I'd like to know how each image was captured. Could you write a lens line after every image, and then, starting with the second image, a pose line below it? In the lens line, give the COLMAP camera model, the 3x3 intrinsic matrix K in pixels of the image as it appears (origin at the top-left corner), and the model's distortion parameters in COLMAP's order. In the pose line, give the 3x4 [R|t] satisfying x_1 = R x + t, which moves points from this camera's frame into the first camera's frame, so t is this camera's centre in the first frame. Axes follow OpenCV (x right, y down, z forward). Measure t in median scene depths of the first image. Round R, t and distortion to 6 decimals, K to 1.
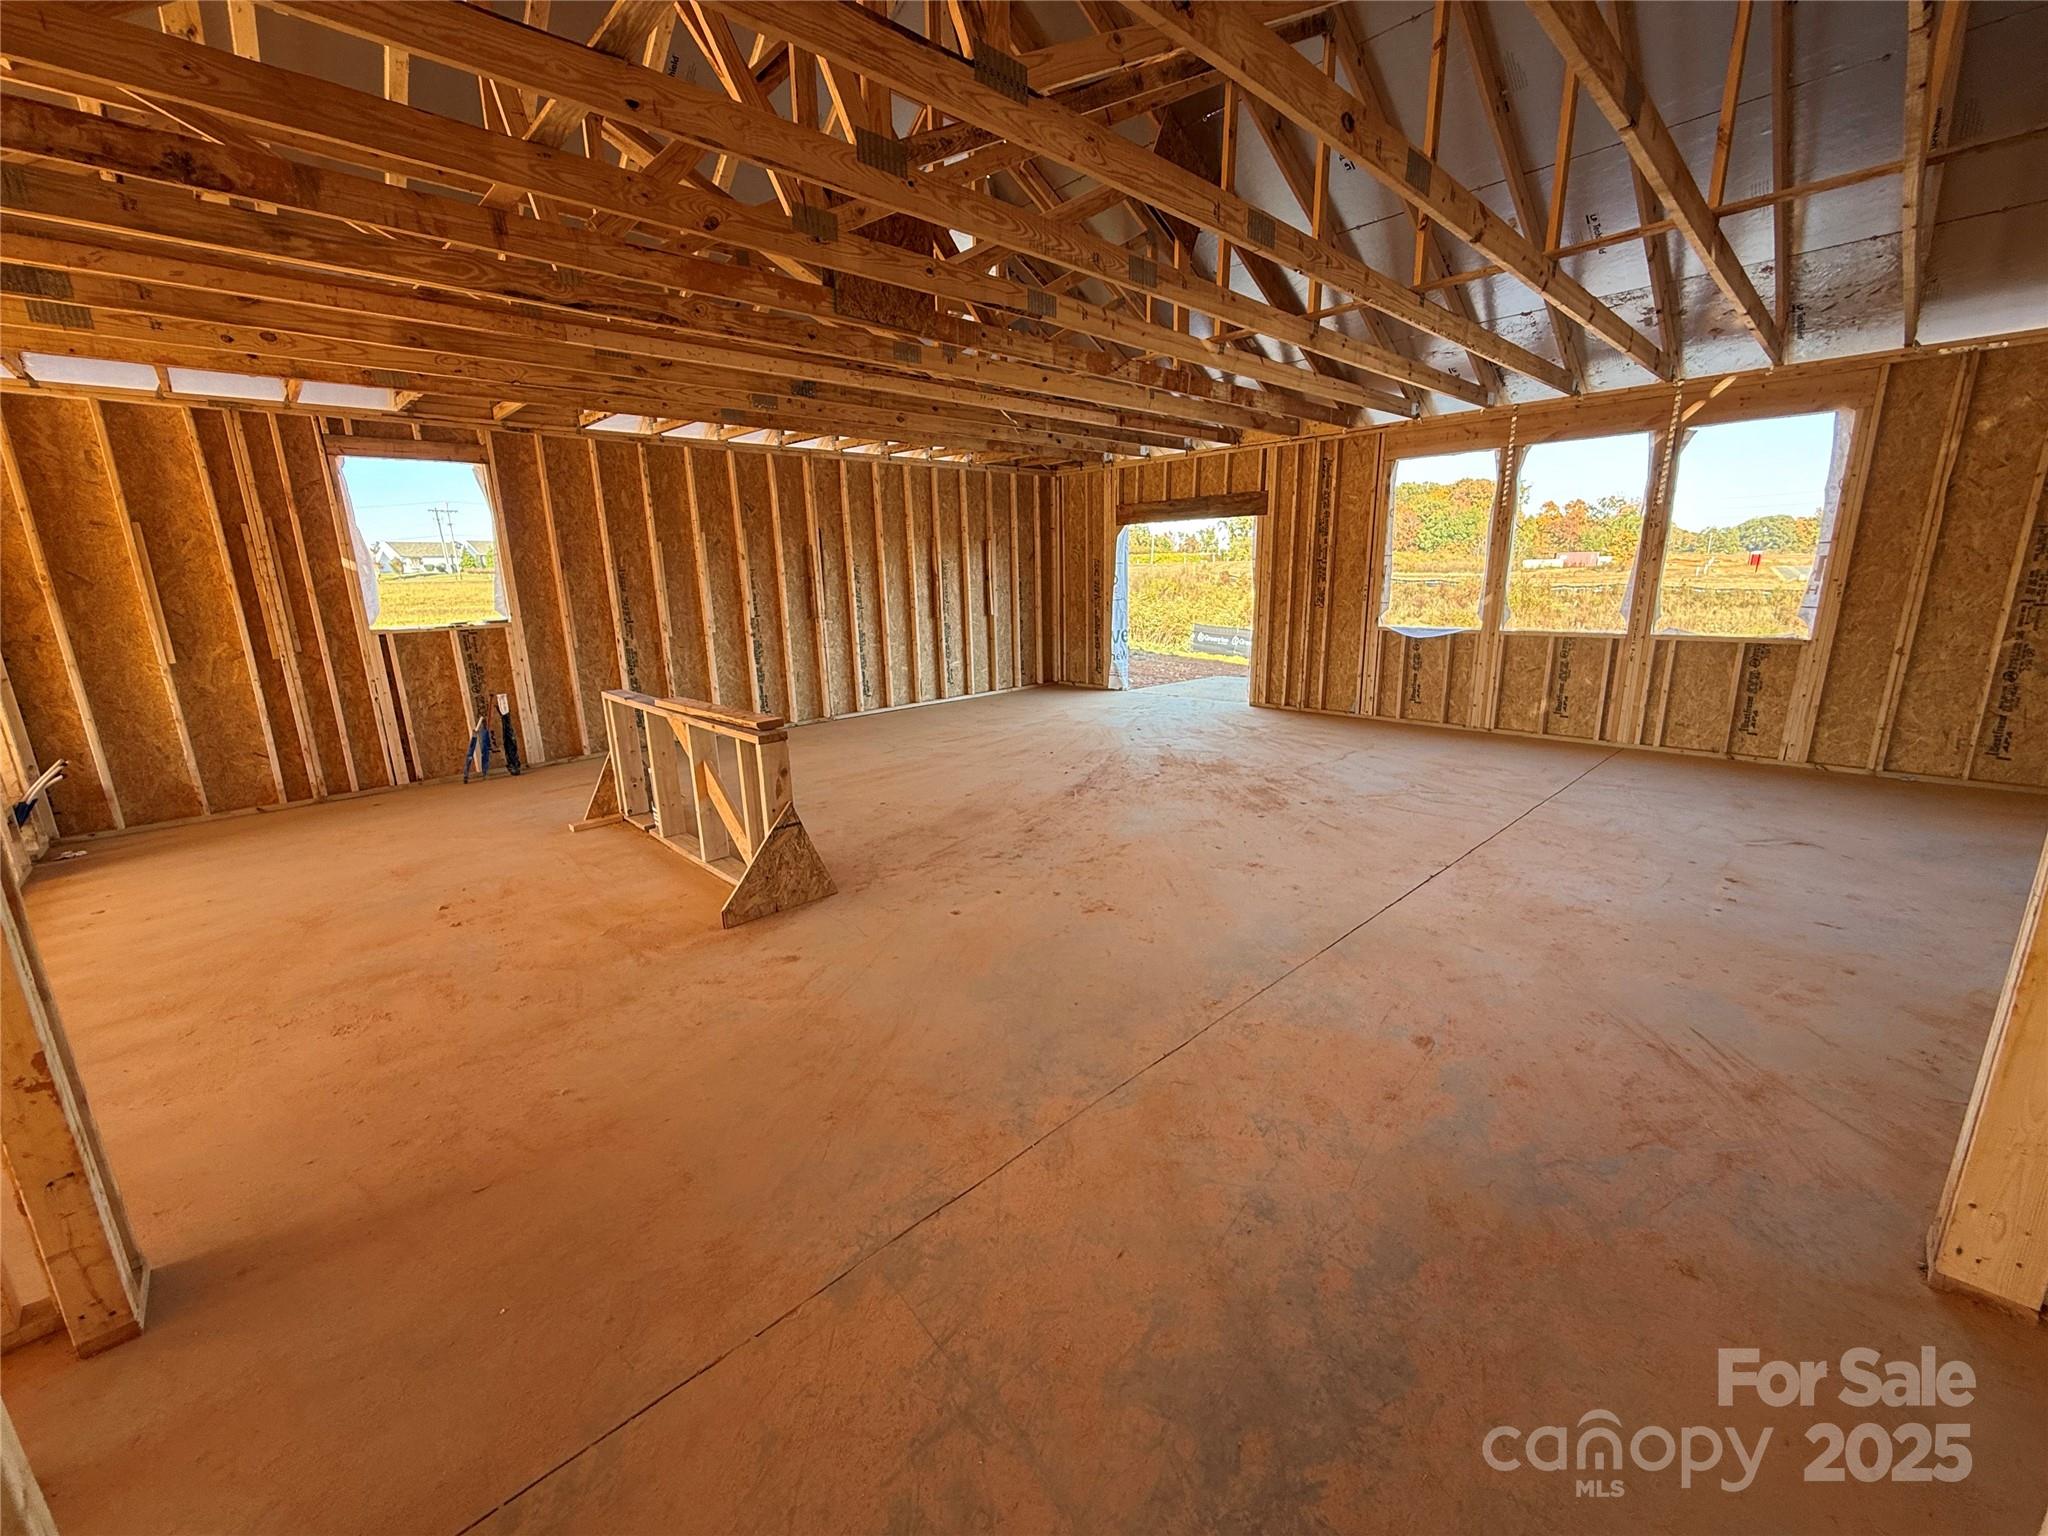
lens RADIAL K [[814.1, 0, 1022.1], [0, 814.1, 769.7], [0, 0, 1]] dist [-0.005801, 0.000119]
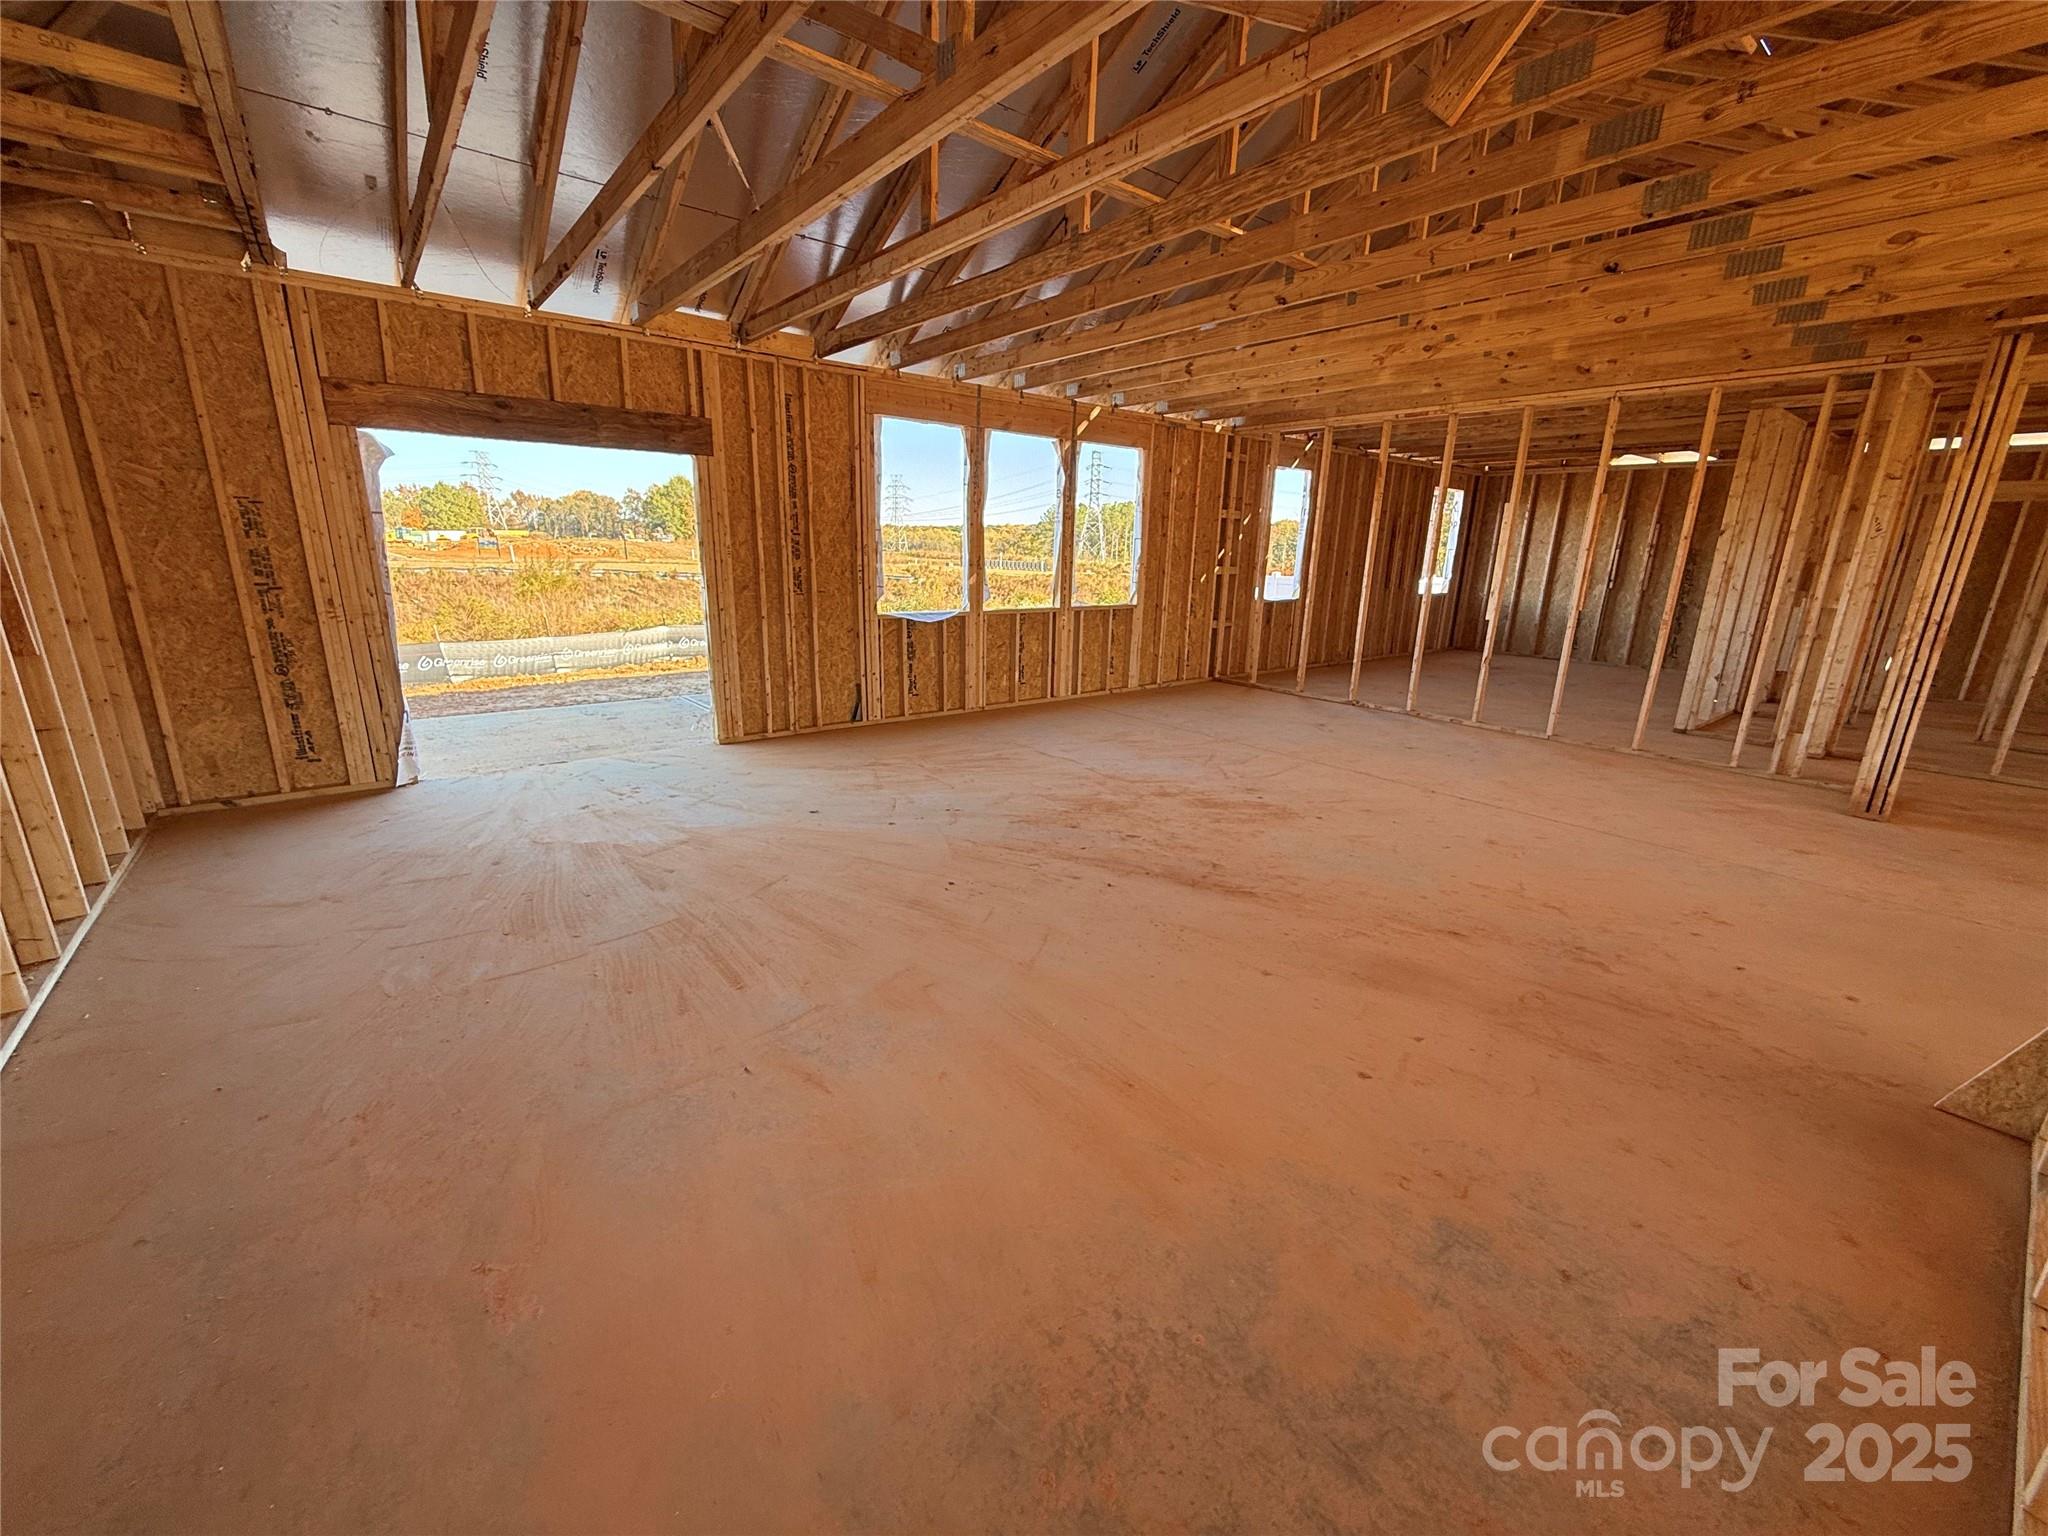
lens RADIAL K [[814.1, 0, 1017.7], [0, 814.1, 766.5], [0, 0, 1]] dist [-0.005801, 0.000119]
pose [[0.087482, -0.235210, 0.967999, -0.531884], [0.214216, 0.953434, 0.212311, -0.230610], [-0.972861, 0.188787, 0.133794, 1.029023]]
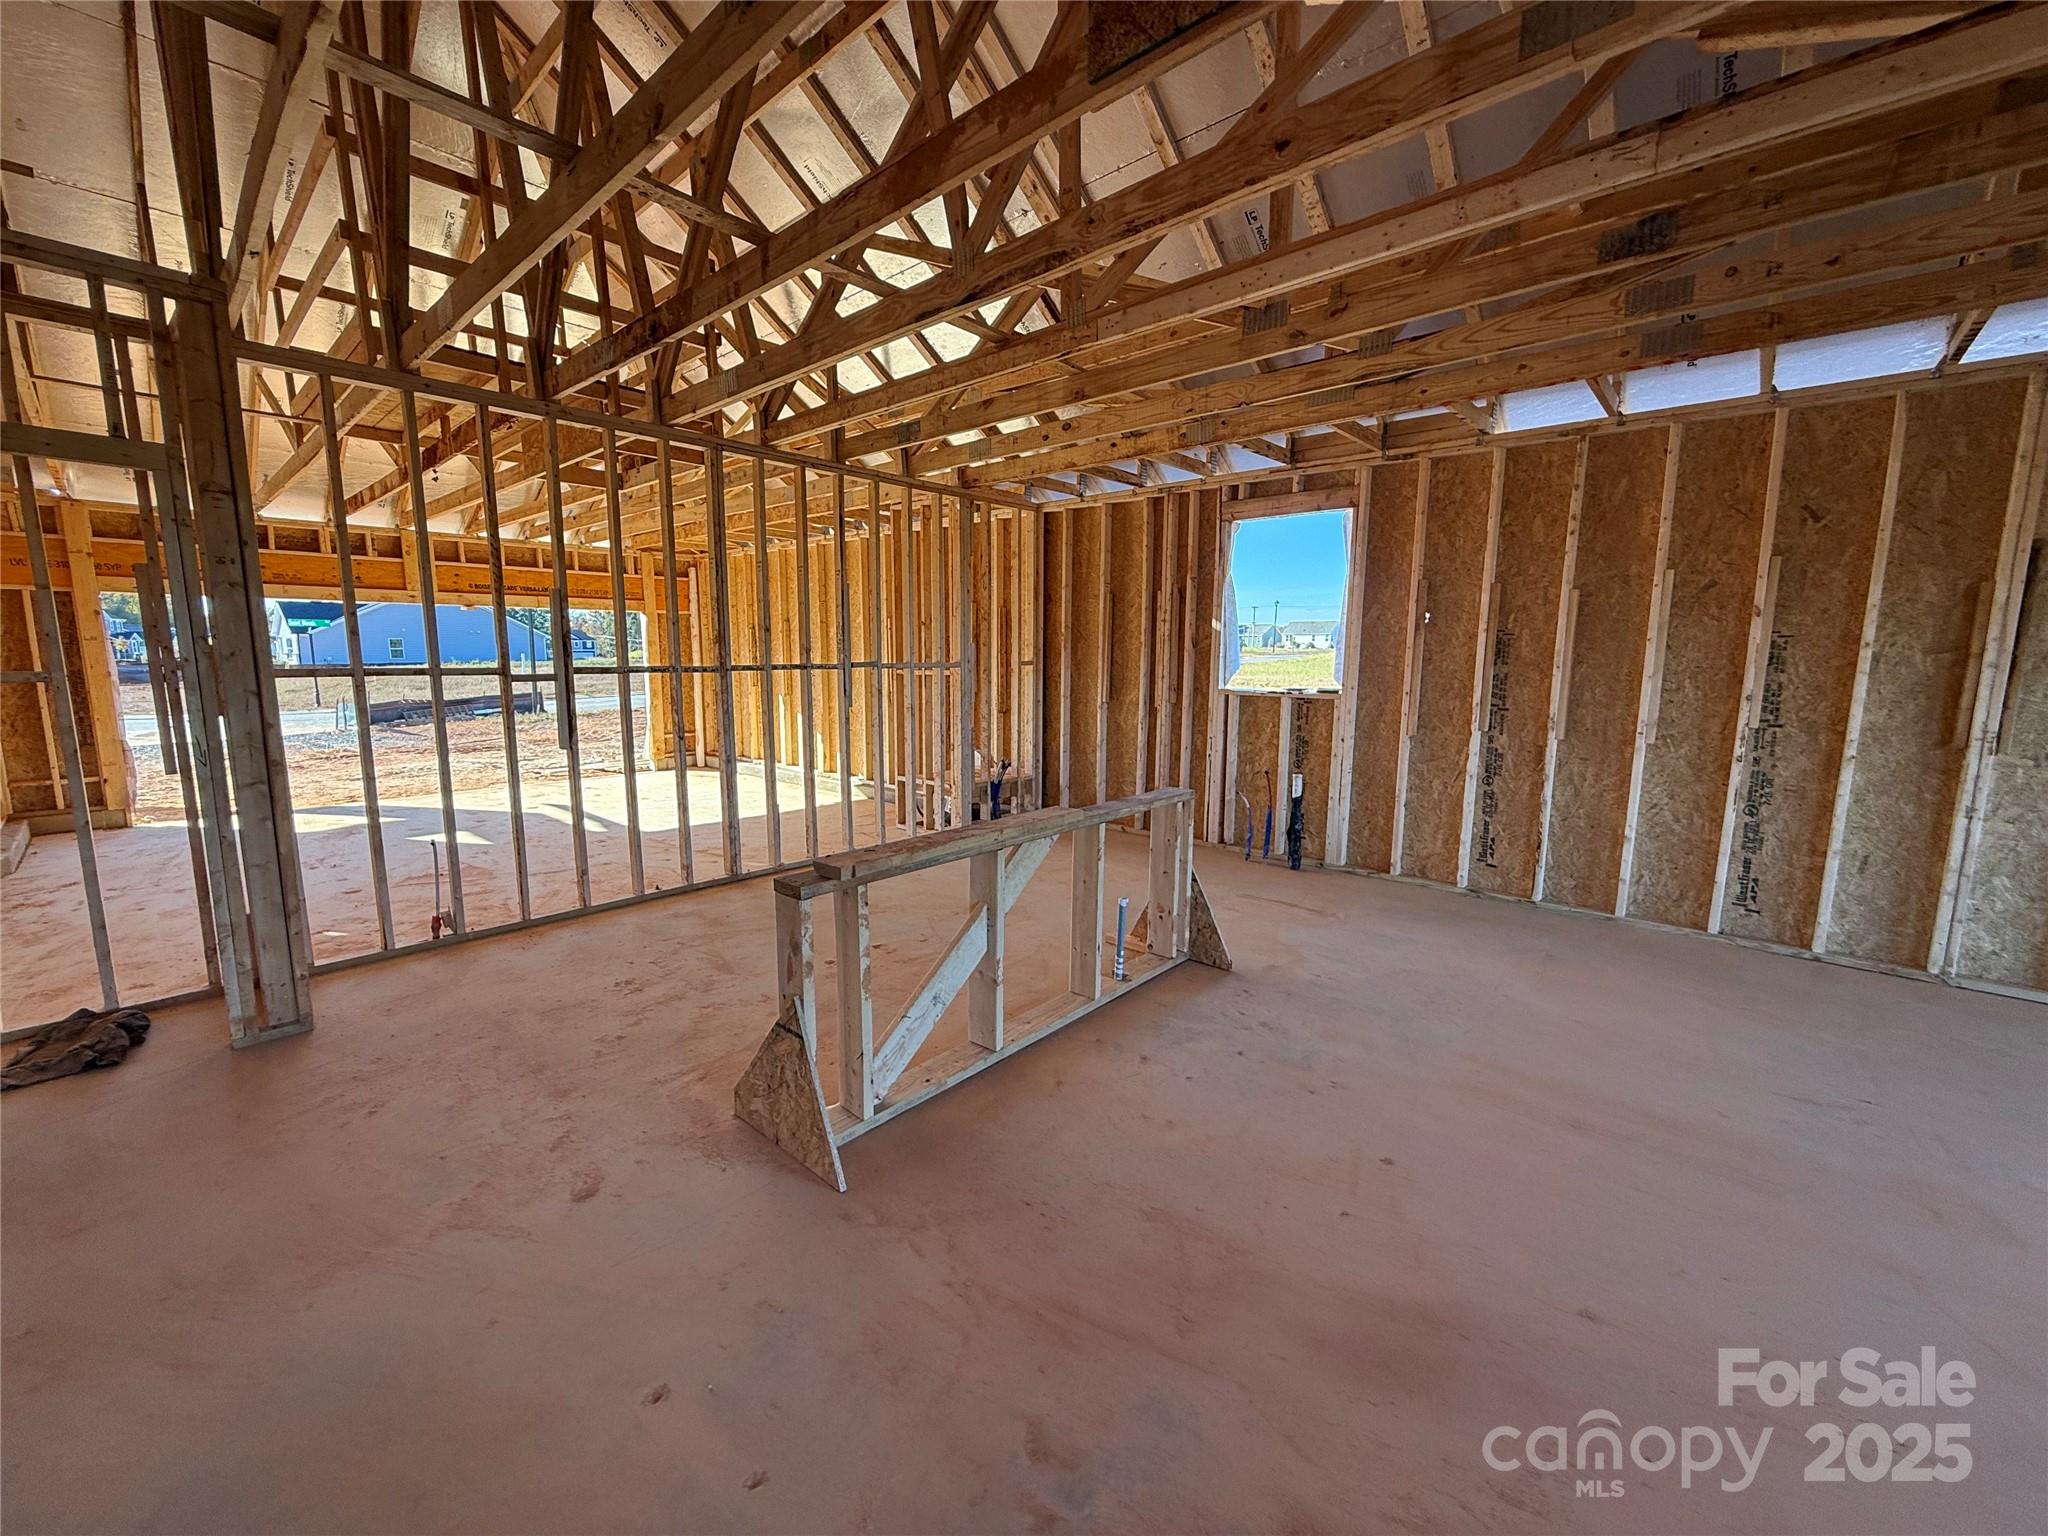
lens RADIAL K [[814.1, 0, 1022.8], [0, 814.1, 767.9], [0, 0, 1]] dist [-0.005801, 0.000119]
pose [[0.074377, 0.168435, -0.982903, 0.194343], [-0.247161, 0.957993, 0.145464, -0.165588], [0.966116, 0.232116, 0.112883, 0.674131]]
